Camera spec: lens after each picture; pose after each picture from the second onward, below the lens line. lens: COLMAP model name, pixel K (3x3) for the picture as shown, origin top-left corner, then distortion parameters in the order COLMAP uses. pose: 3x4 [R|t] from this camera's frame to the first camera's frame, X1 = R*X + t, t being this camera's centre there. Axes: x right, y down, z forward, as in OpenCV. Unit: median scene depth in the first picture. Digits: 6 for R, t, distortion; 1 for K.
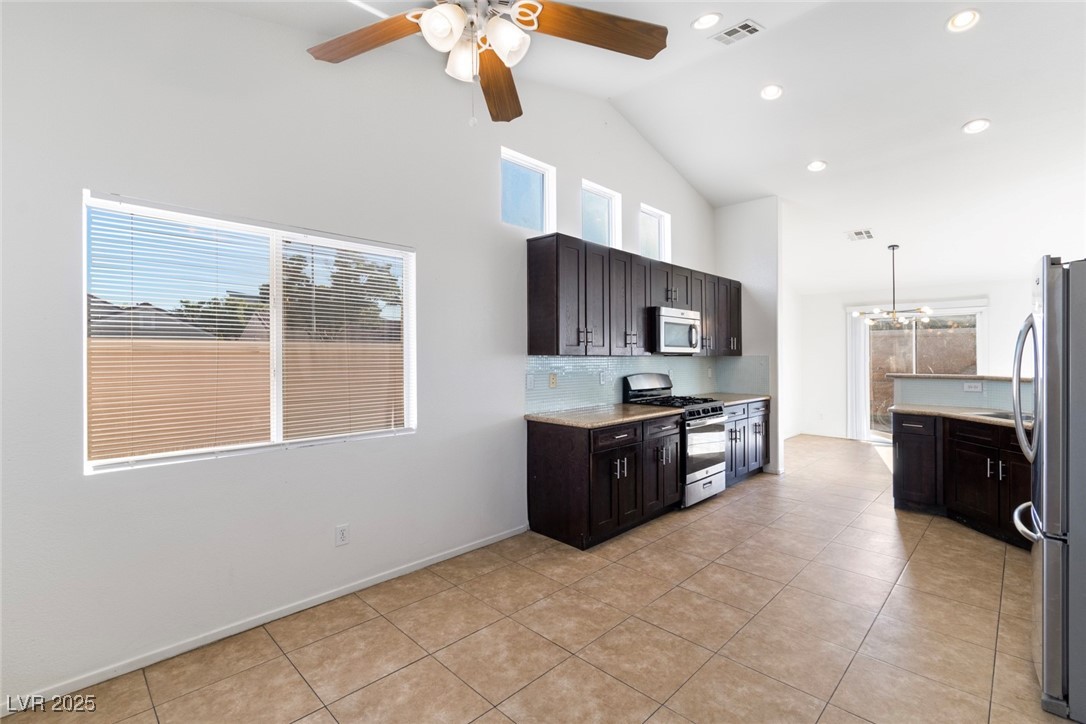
lens RADIAL K [[483.6, 0, 553.5], [0, 483.6, 376.3], [0, 0, 1]] dist [-0.001013, -0.001190]
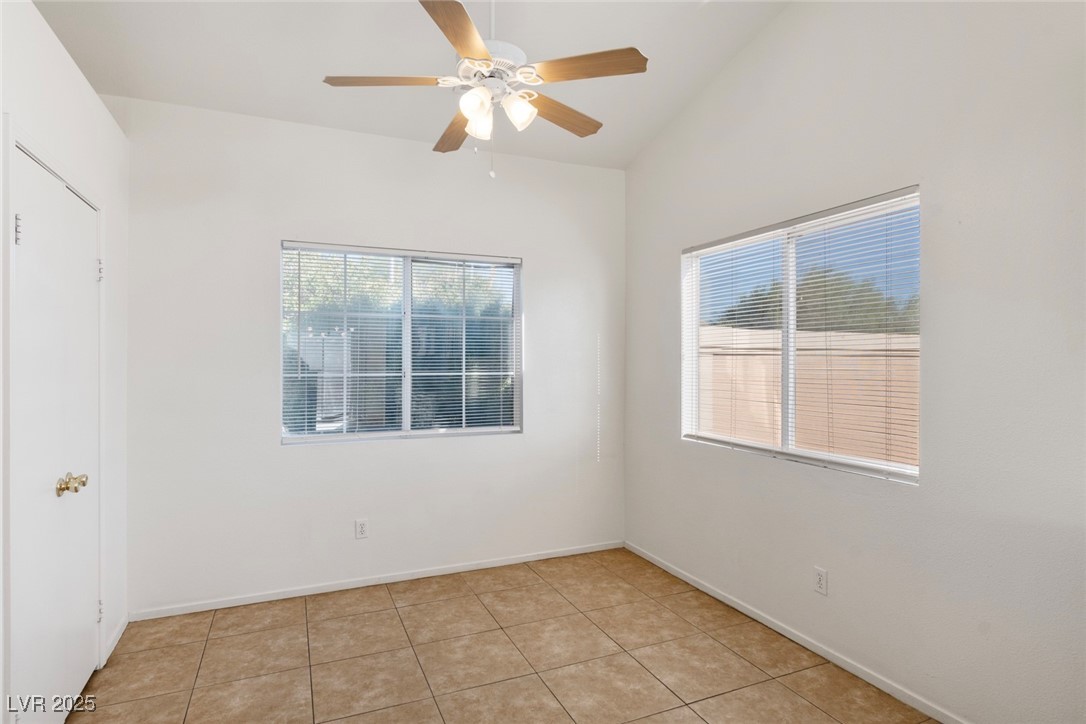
lens RADIAL K [[594.5, 0, 534.2], [0, 594.5, 359.7], [0, 0, 1]] dist [0.011306, 0.000329]
pose [[-0.399586, -0.000588, -0.916695, 0.651320], [-0.035169, 0.999273, 0.014689, -0.044373], [0.916021, 0.038109, -0.399317, 0.883319]]
